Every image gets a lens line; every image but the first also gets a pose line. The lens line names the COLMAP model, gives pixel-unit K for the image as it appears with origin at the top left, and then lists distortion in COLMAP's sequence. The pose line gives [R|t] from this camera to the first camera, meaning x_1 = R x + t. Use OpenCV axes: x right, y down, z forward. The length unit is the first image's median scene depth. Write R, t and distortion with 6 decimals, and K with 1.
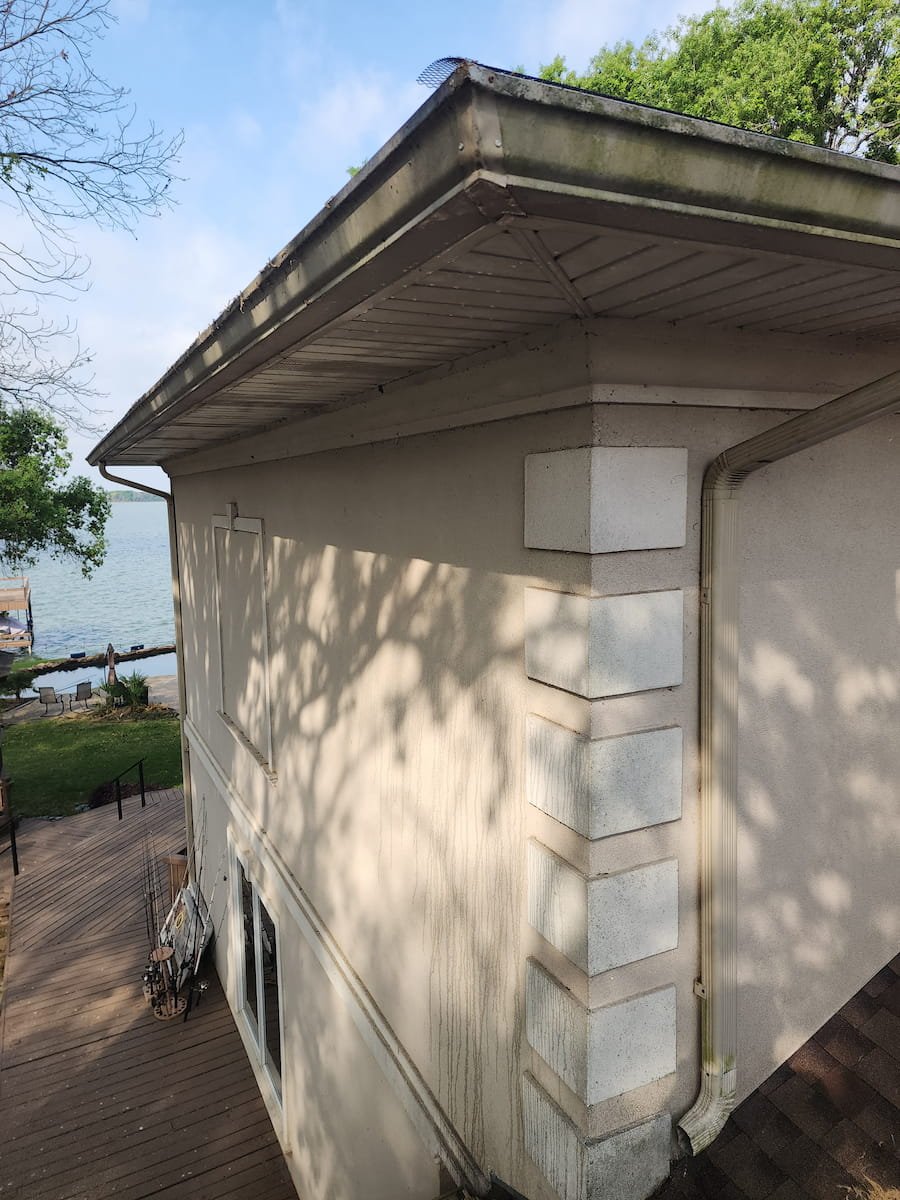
lens RADIAL K [[809.6, 0, 455.0], [0, 809.6, 603.0], [0, 0, 1]] dist [0.077393, -0.072637]
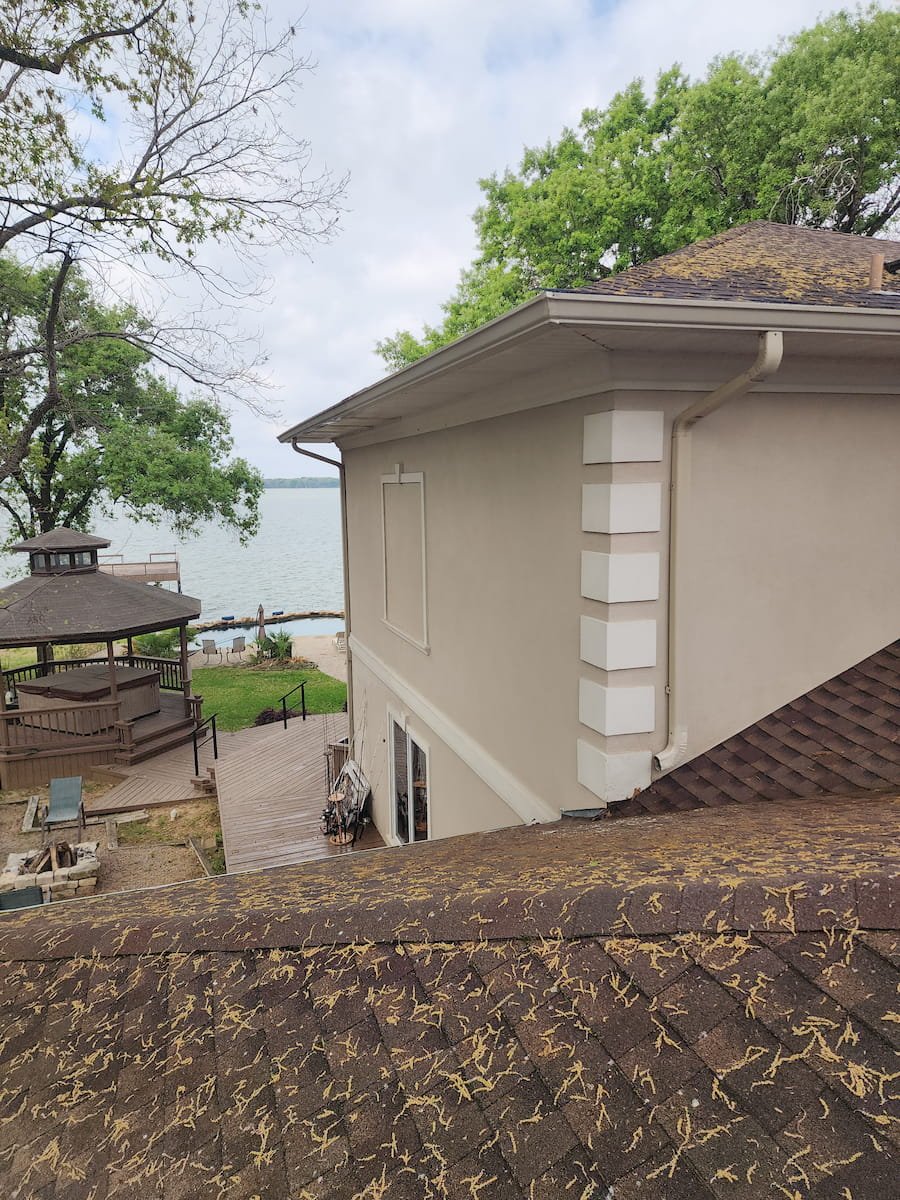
lens RADIAL K [[809.6, 0, 455.0], [0, 809.6, 603.0], [0, 0, 1]] dist [0.077393, -0.072637]
pose [[0.990262, 0.022789, -0.137336, 0.009518], [-0.020568, 0.999634, 0.017571, 0.040321], [0.137686, -0.014575, 0.990369, -0.167442]]
